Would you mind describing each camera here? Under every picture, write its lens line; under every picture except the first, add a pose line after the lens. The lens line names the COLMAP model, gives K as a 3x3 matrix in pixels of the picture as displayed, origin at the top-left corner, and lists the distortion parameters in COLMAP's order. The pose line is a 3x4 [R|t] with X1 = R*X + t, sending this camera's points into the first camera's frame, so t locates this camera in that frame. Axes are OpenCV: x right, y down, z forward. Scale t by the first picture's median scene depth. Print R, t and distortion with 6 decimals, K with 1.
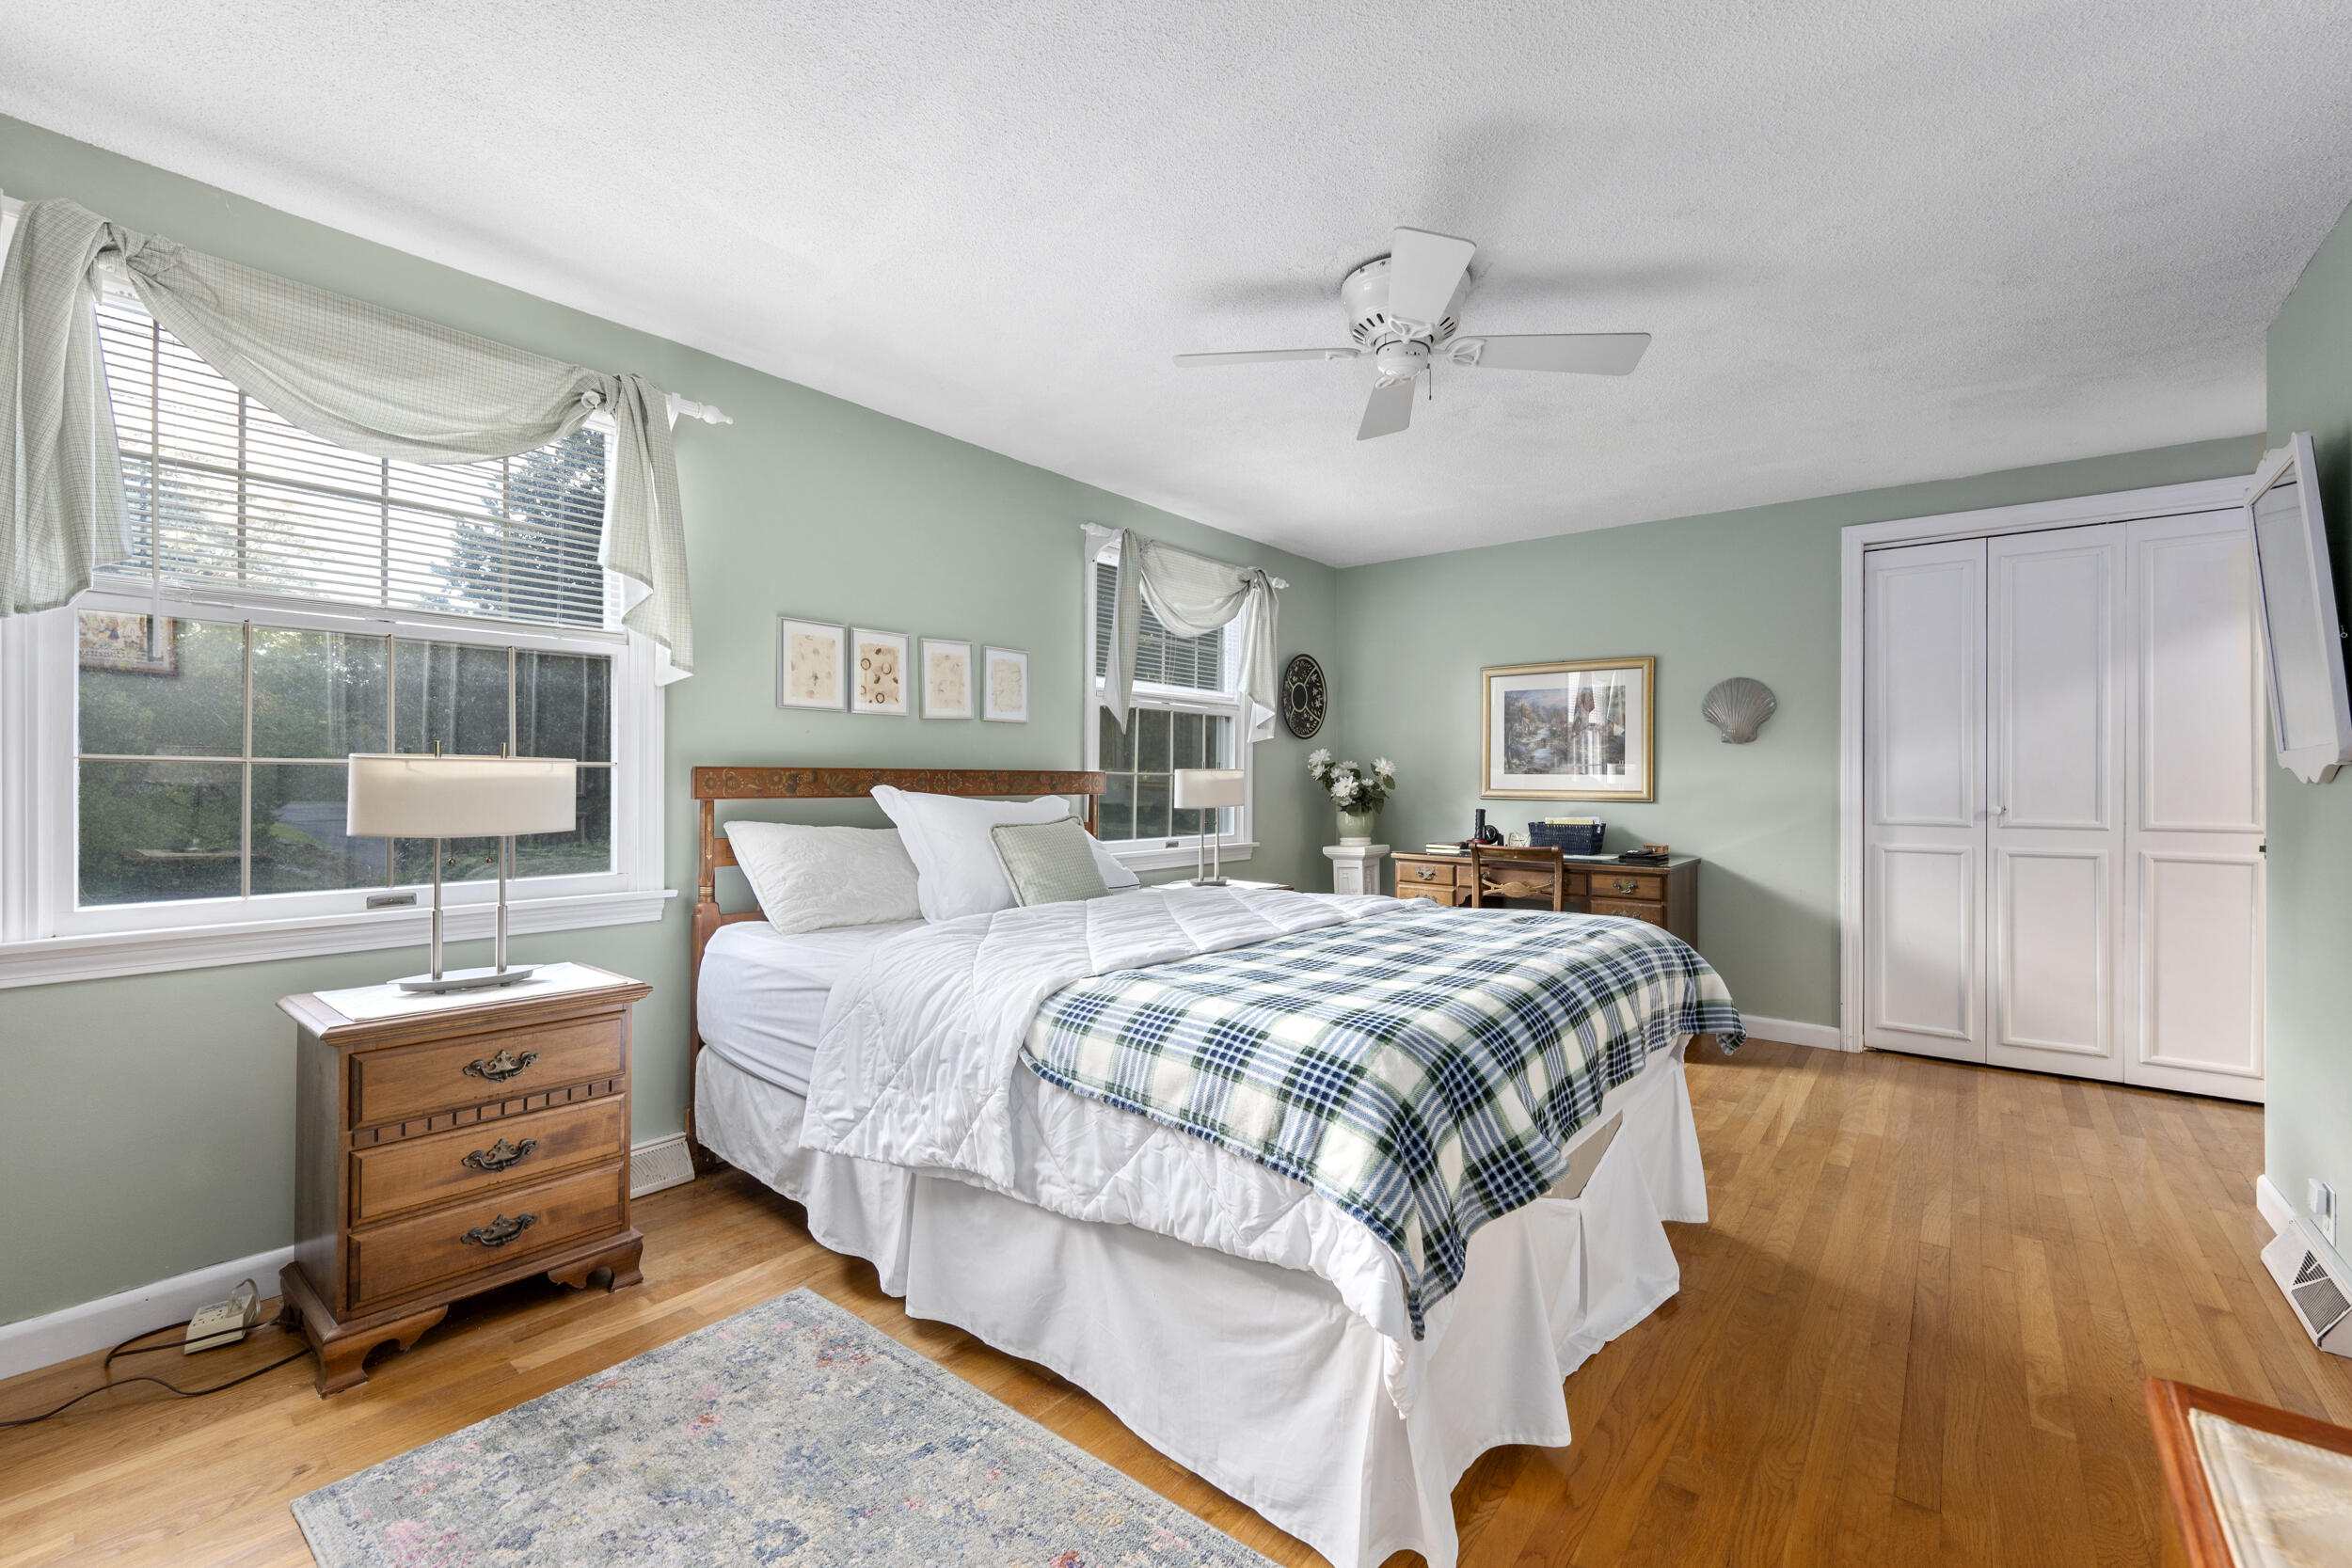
lens RADIAL K [[1017.5, 0, 1172.8], [0, 1017.5, 782.3], [0, 0, 1]] dist [0.003027, -0.000465]
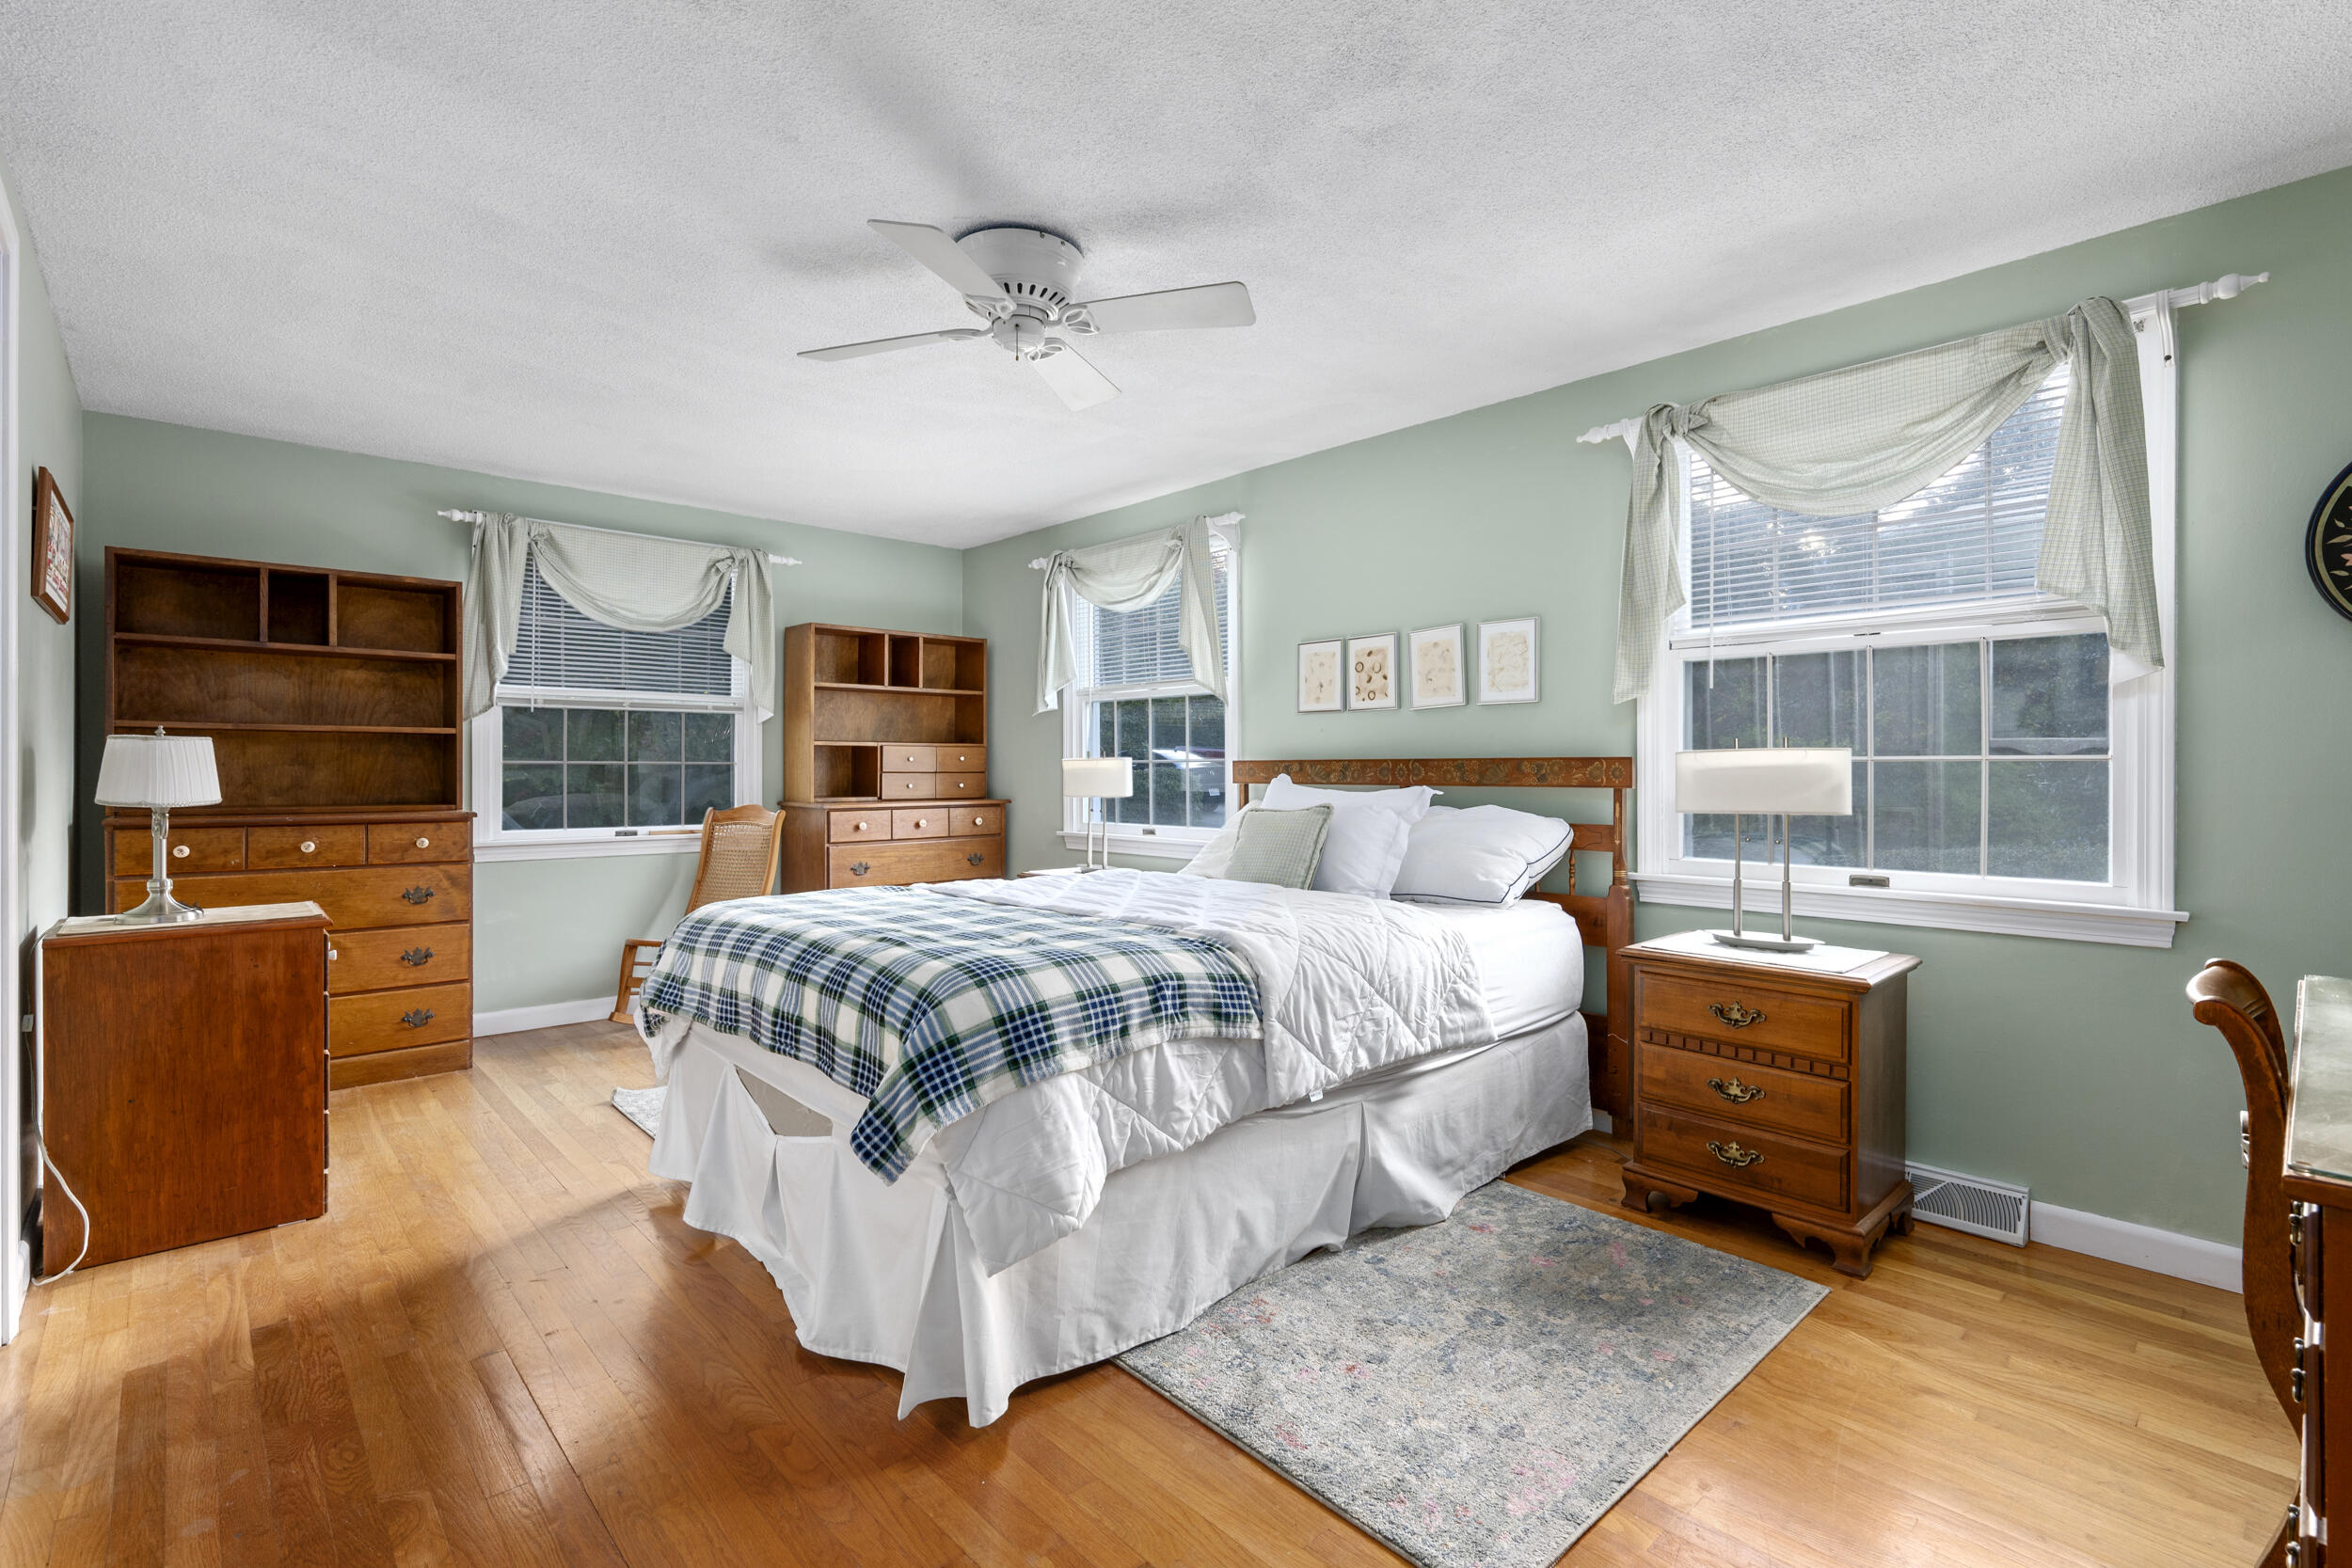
lens RADIAL K [[1044.0, 0, 1173.7], [0, 1044.0, 772.0], [0, 0, 1]] dist [-0.000685, -0.000008]
pose [[-0.193627, 0.013593, -0.980981, 0.889659], [0.008317, 0.999891, 0.012214, -0.013818], [0.981040, -0.005794, -0.193719, 1.010158]]
